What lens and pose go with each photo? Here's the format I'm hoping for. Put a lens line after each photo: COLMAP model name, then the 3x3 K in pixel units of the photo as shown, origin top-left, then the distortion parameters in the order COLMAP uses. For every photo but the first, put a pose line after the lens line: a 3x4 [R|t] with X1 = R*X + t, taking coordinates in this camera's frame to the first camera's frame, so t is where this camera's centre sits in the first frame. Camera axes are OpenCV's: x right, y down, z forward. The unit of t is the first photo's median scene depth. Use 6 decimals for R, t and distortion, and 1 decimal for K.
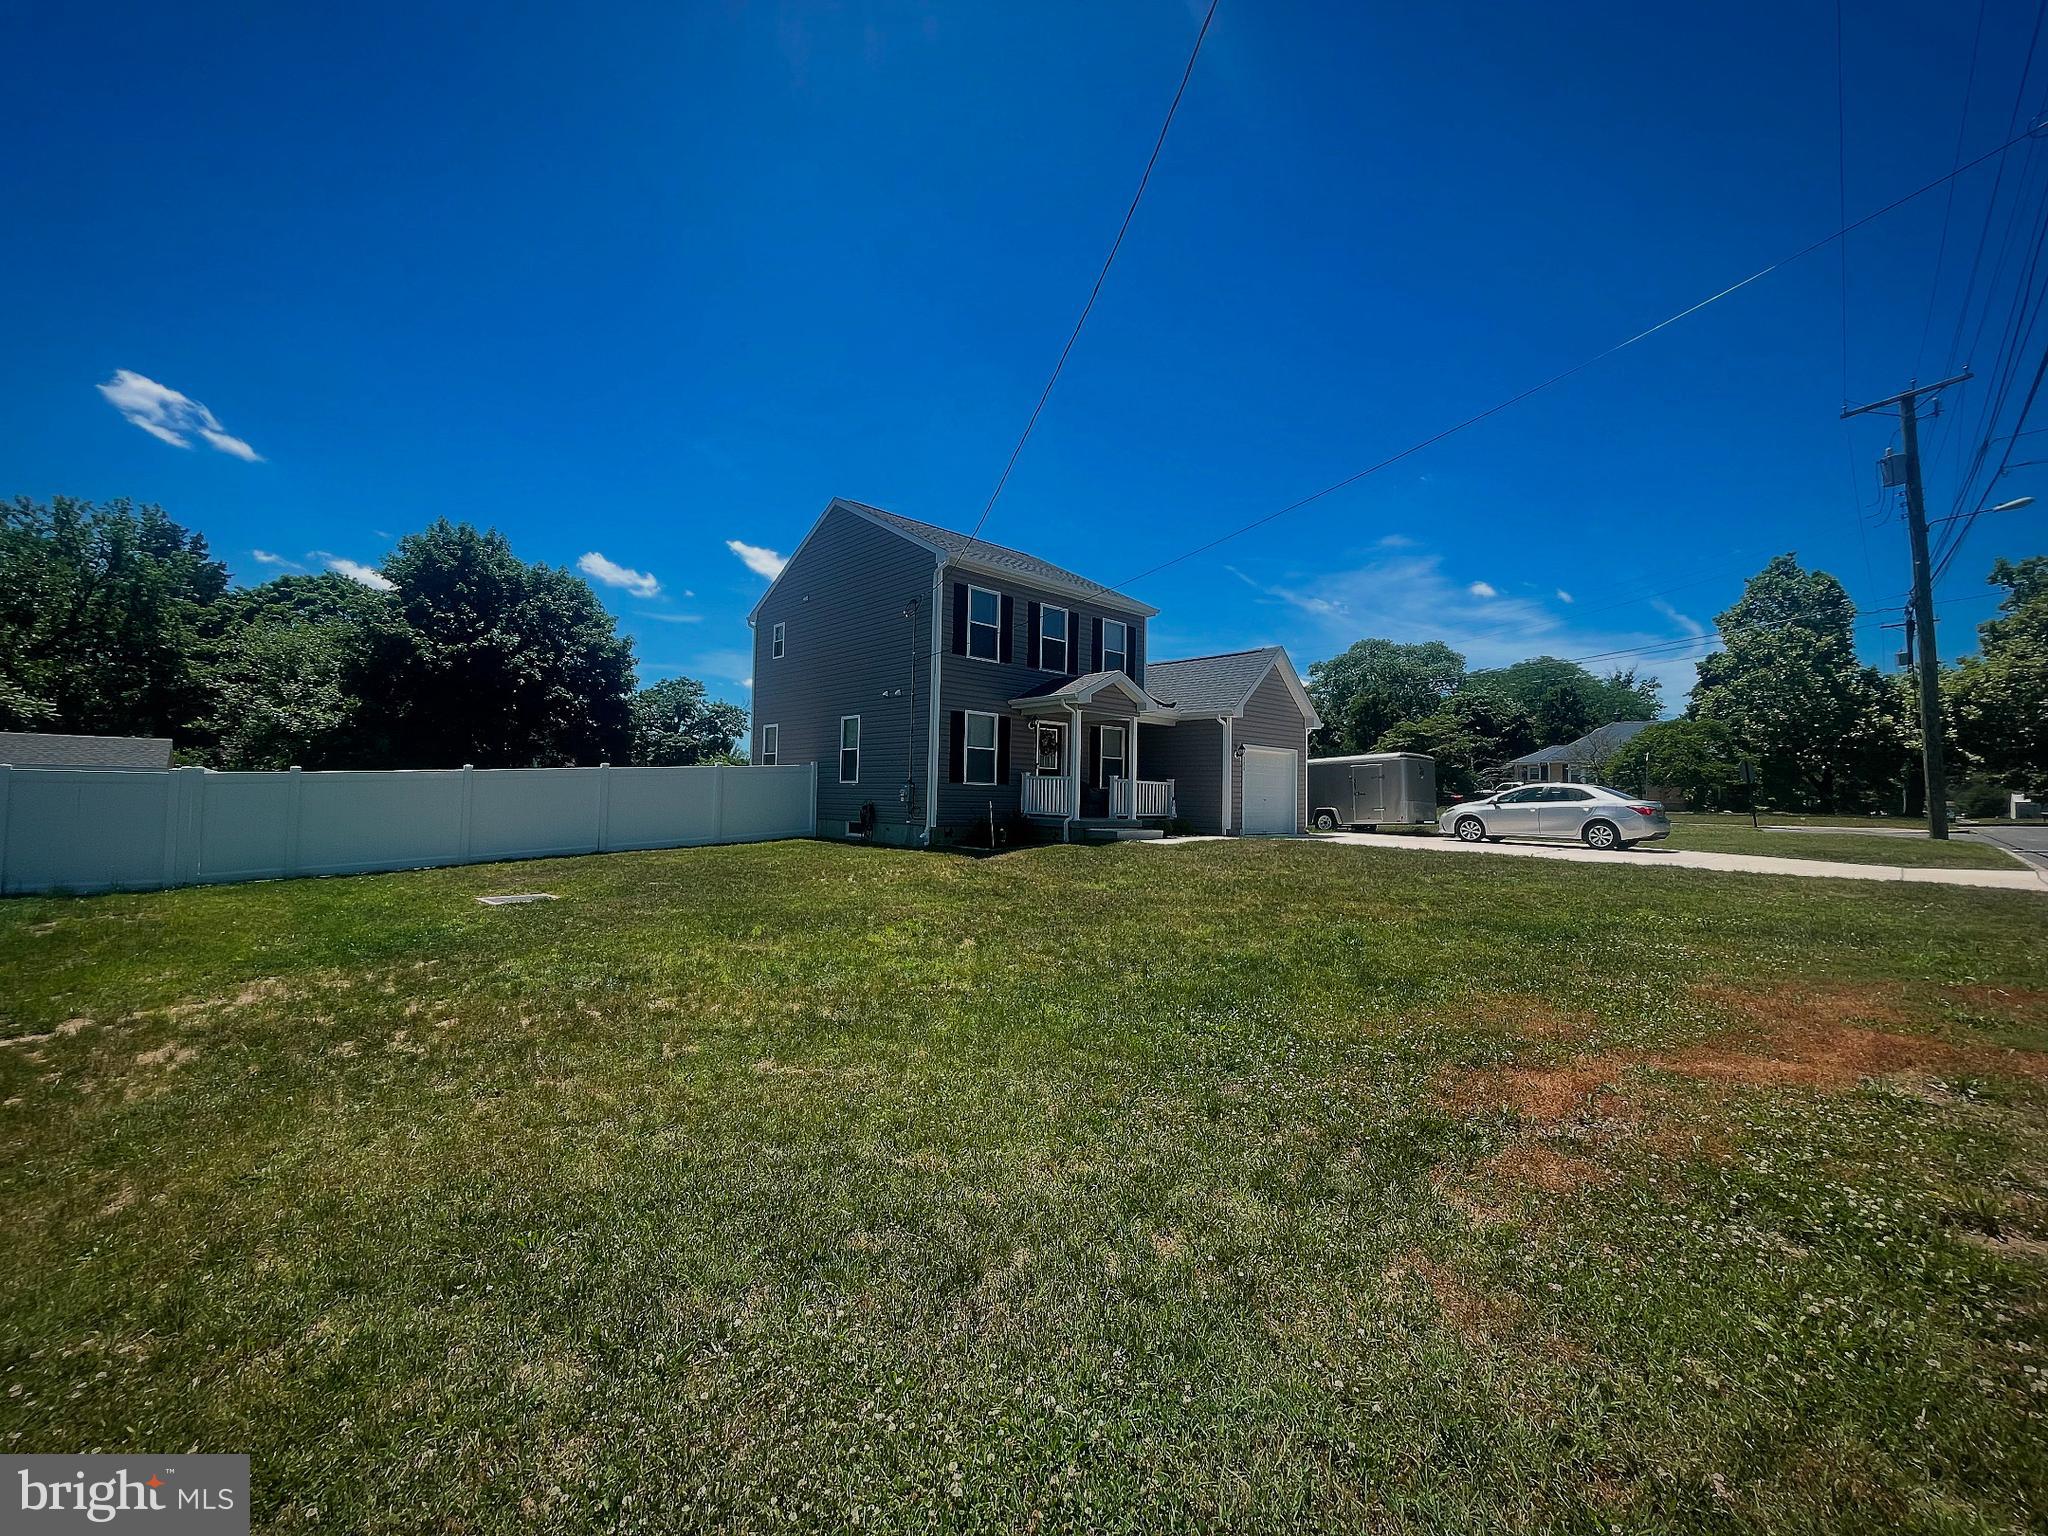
lens RADIAL K [[826.8, 0, 1010.9], [0, 826.8, 759.2], [0, 0, 1]] dist [0.000695, -0.000064]
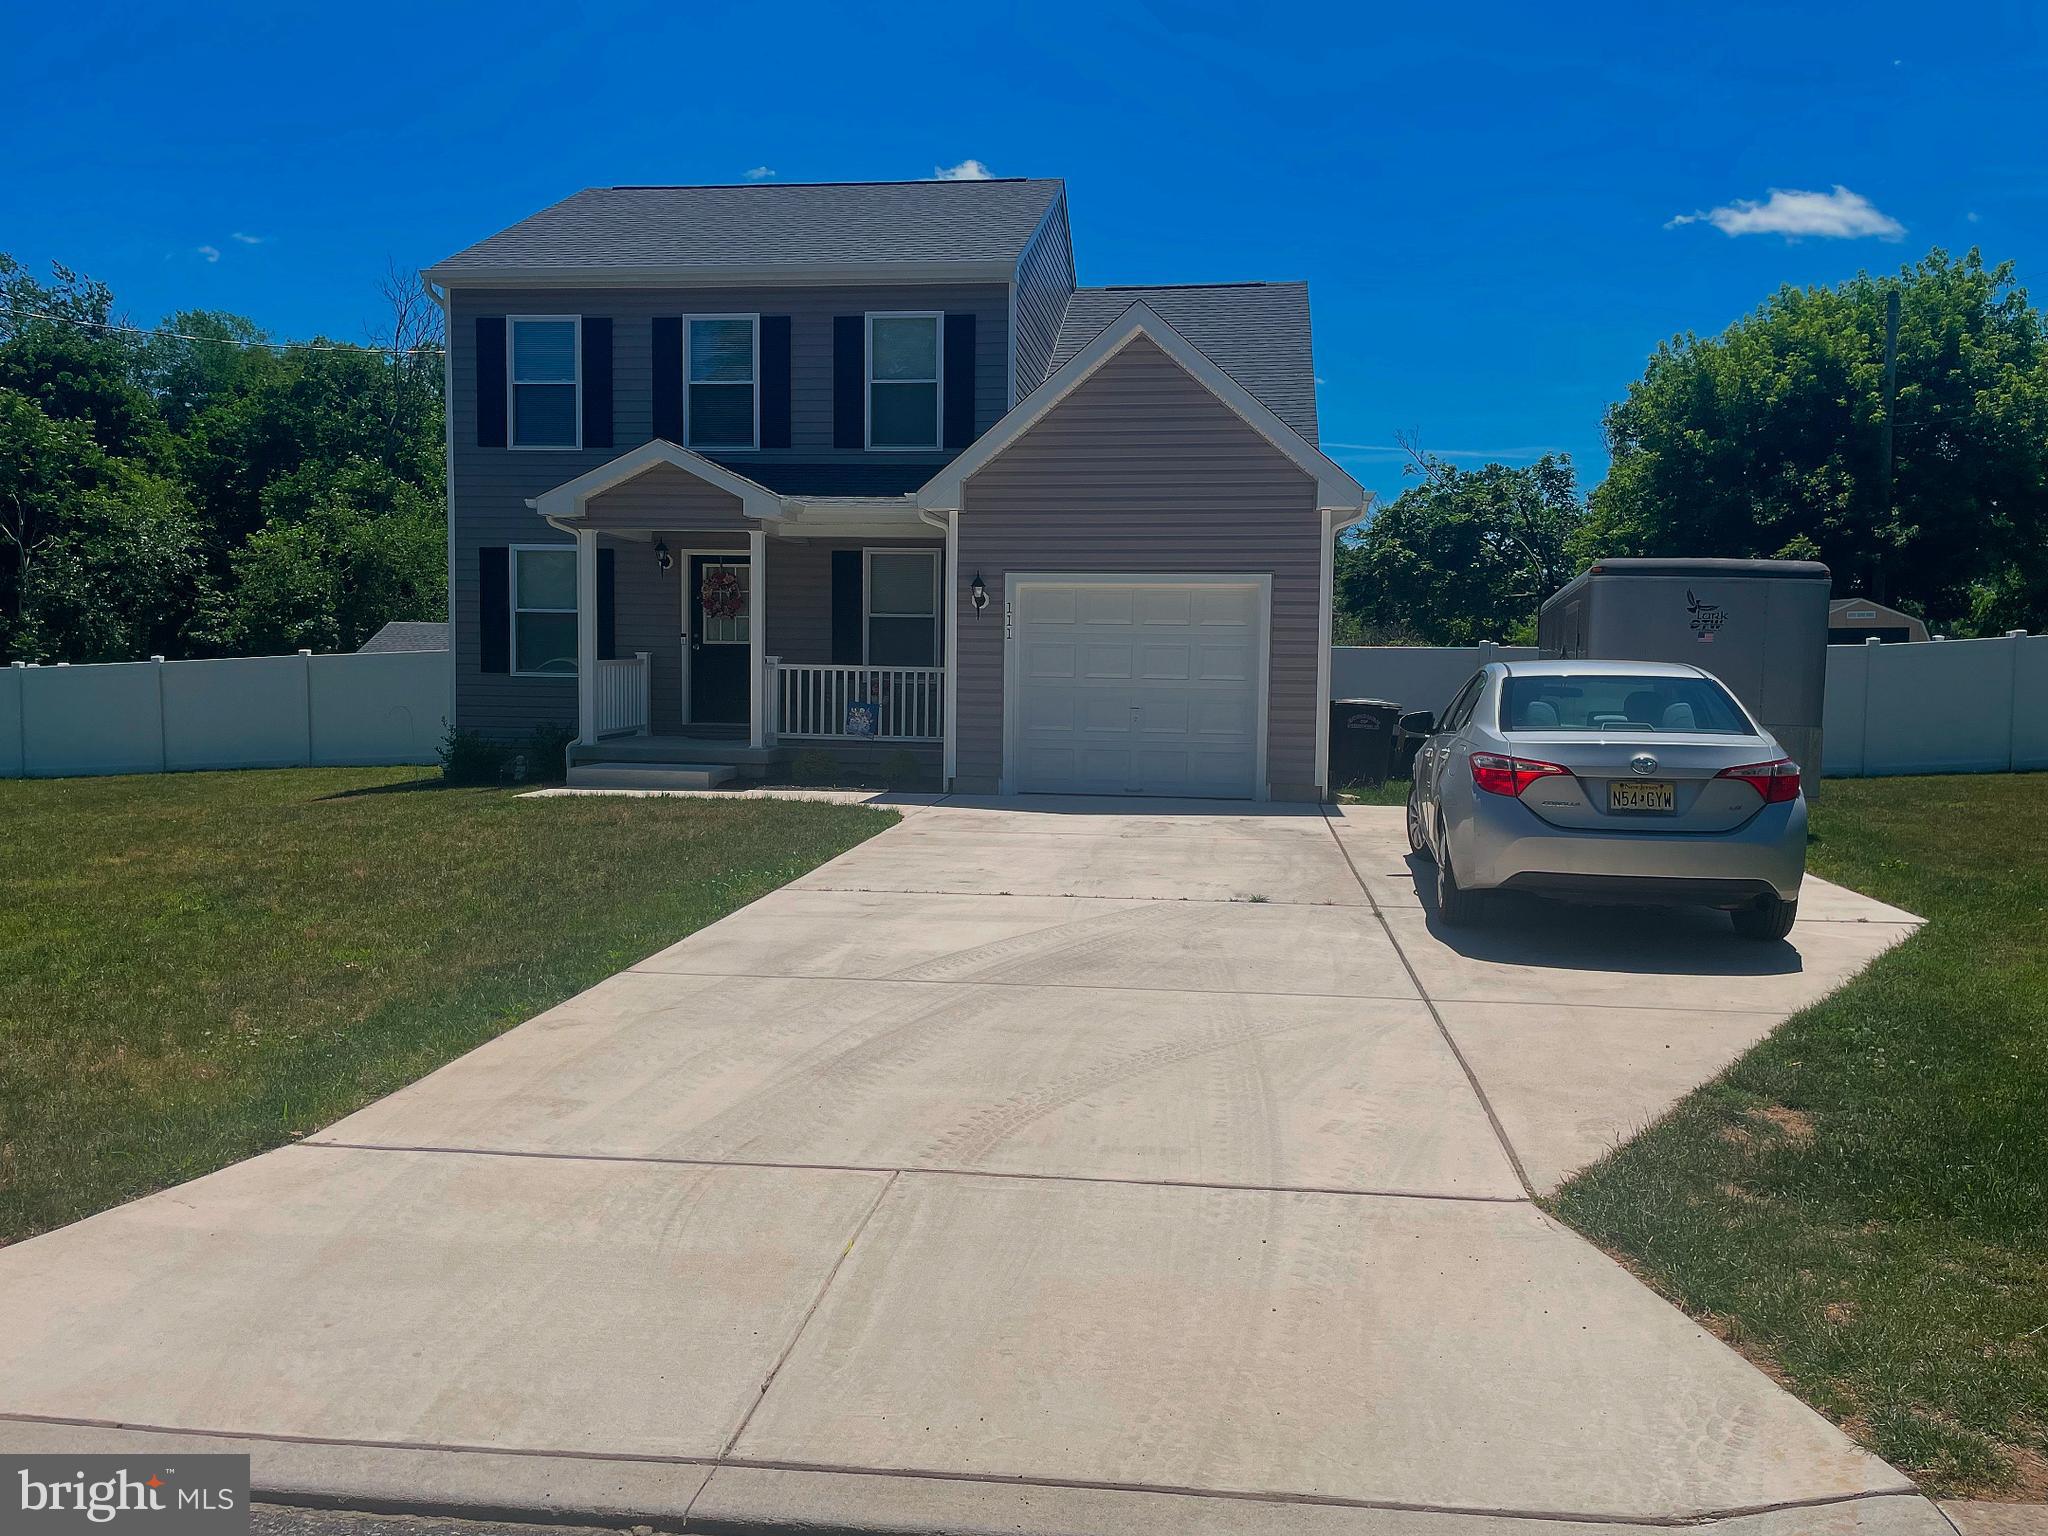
lens RADIAL K [[1532.6, 0, 1014.4], [0, 1532.6, 754.6], [0, 0, 1]] dist [0.059905, -0.030770]
pose [[0.636330, 0.034823, -0.770631, 0.813180], [0.033858, 0.996757, 0.072998, 0.014988], [0.770674, -0.072543, 0.633087, 0.487564]]
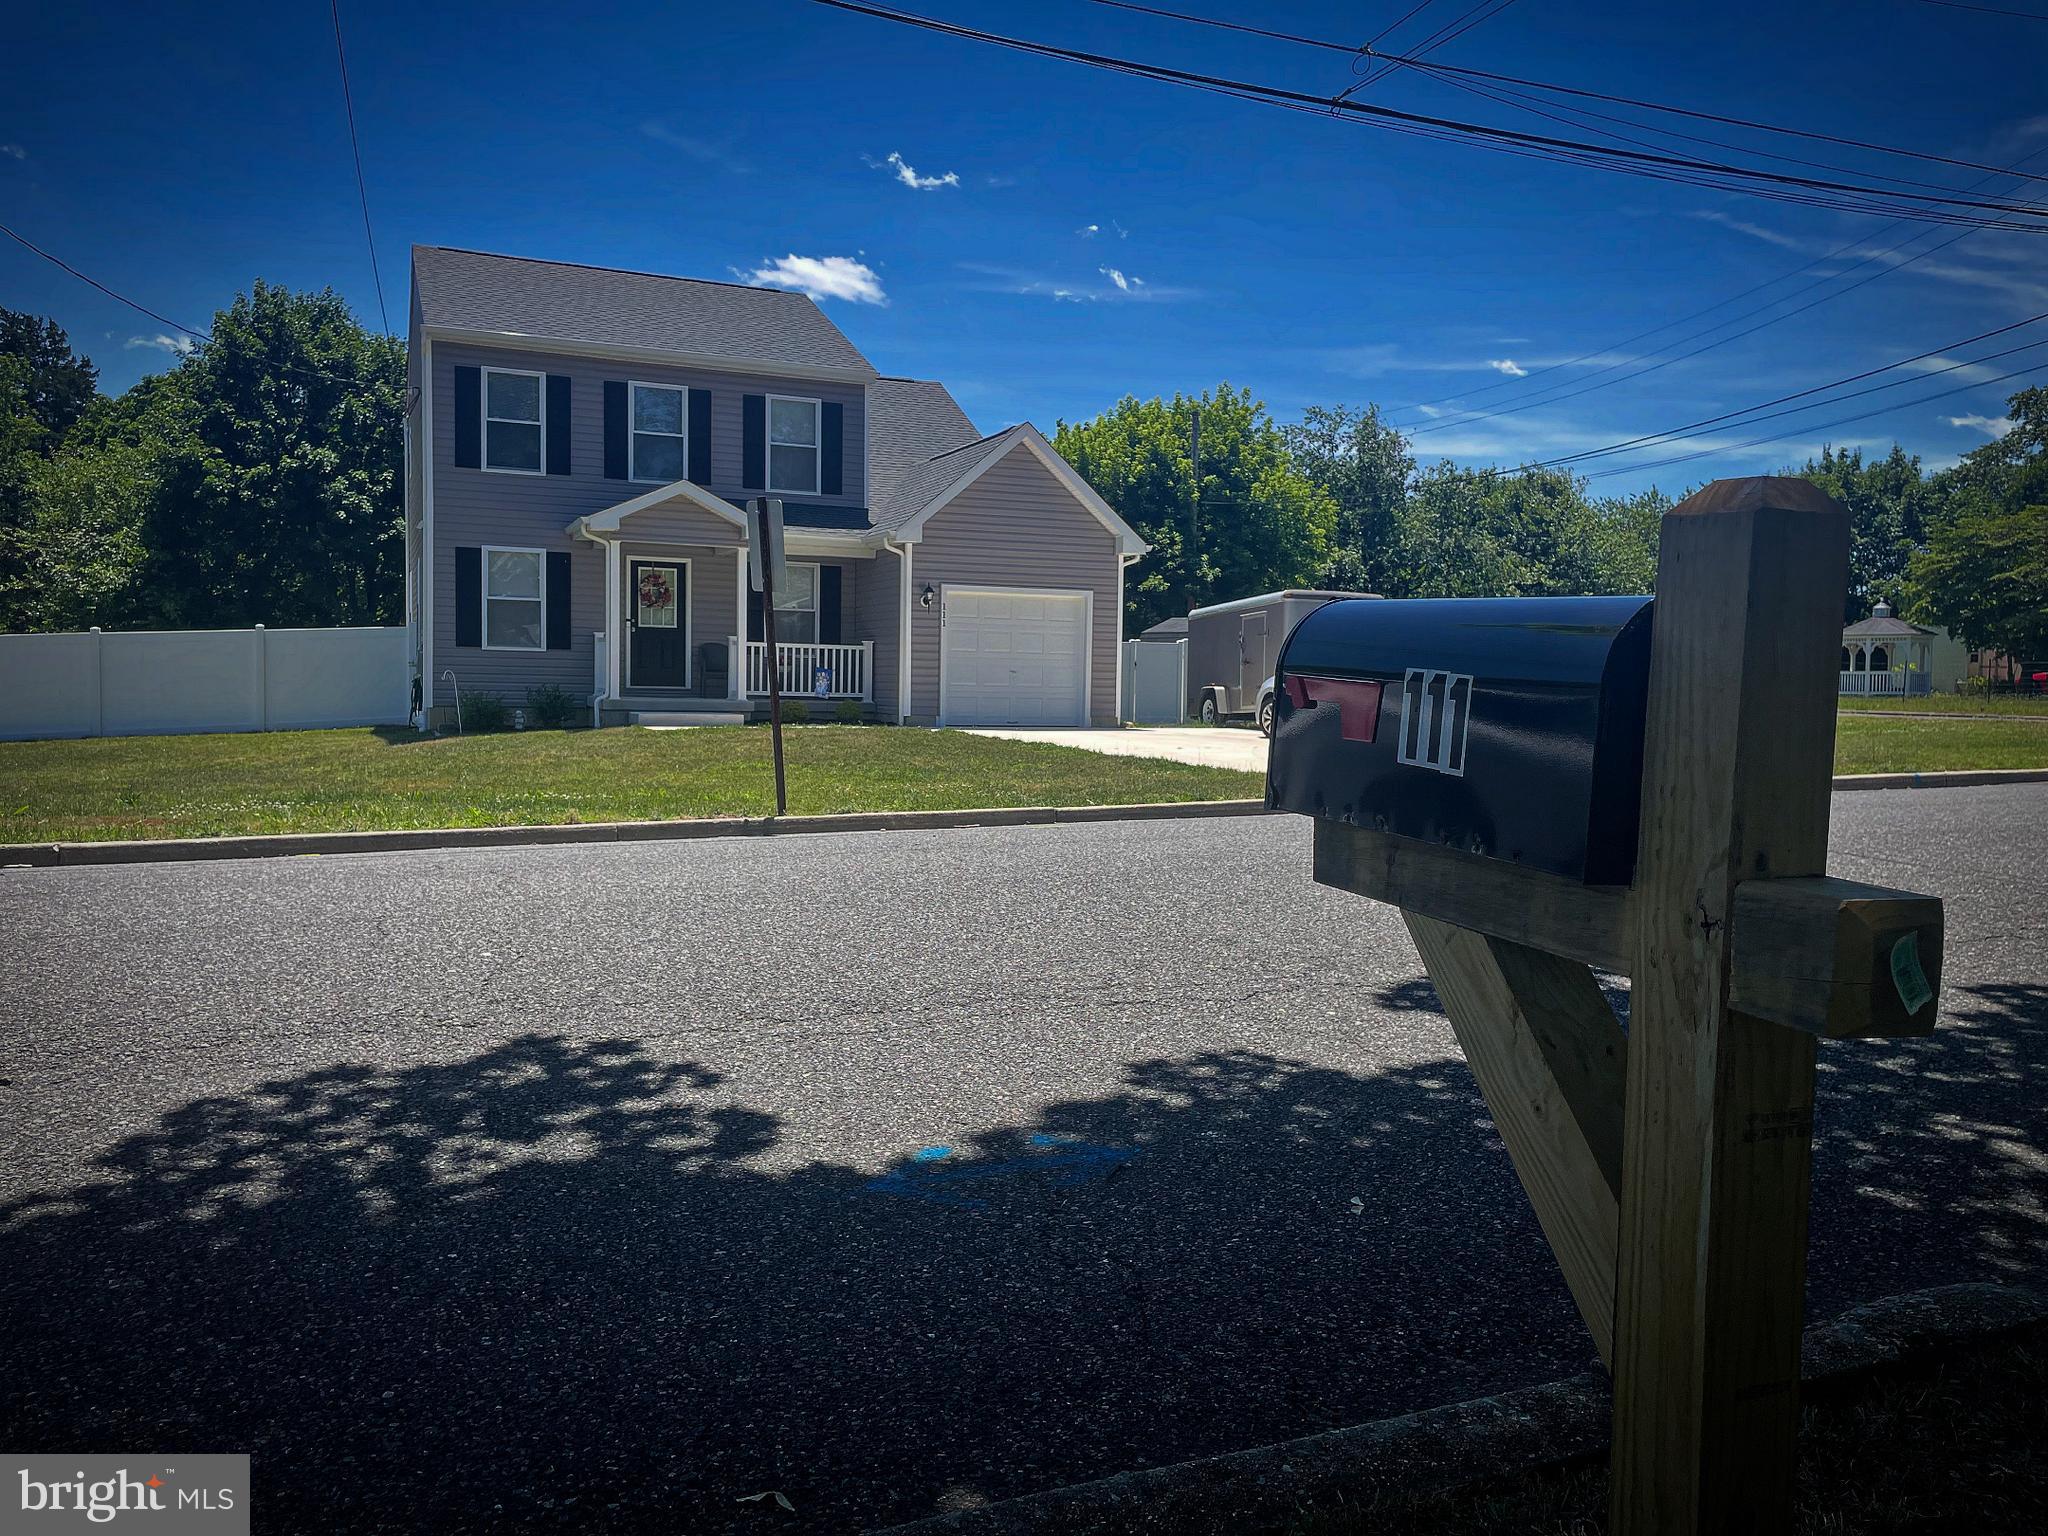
lens RADIAL K [[1532.6, 0, 1021.6], [0, 1532.6, 763.3], [0, 0, 1]] dist [0.059905, -0.030770]
pose [[0.942623, 0.012789, -0.333614, 0.691050], [0.017669, 0.995955, 0.088104, 0.015291], [0.333391, -0.088944, 0.938584, -0.096707]]
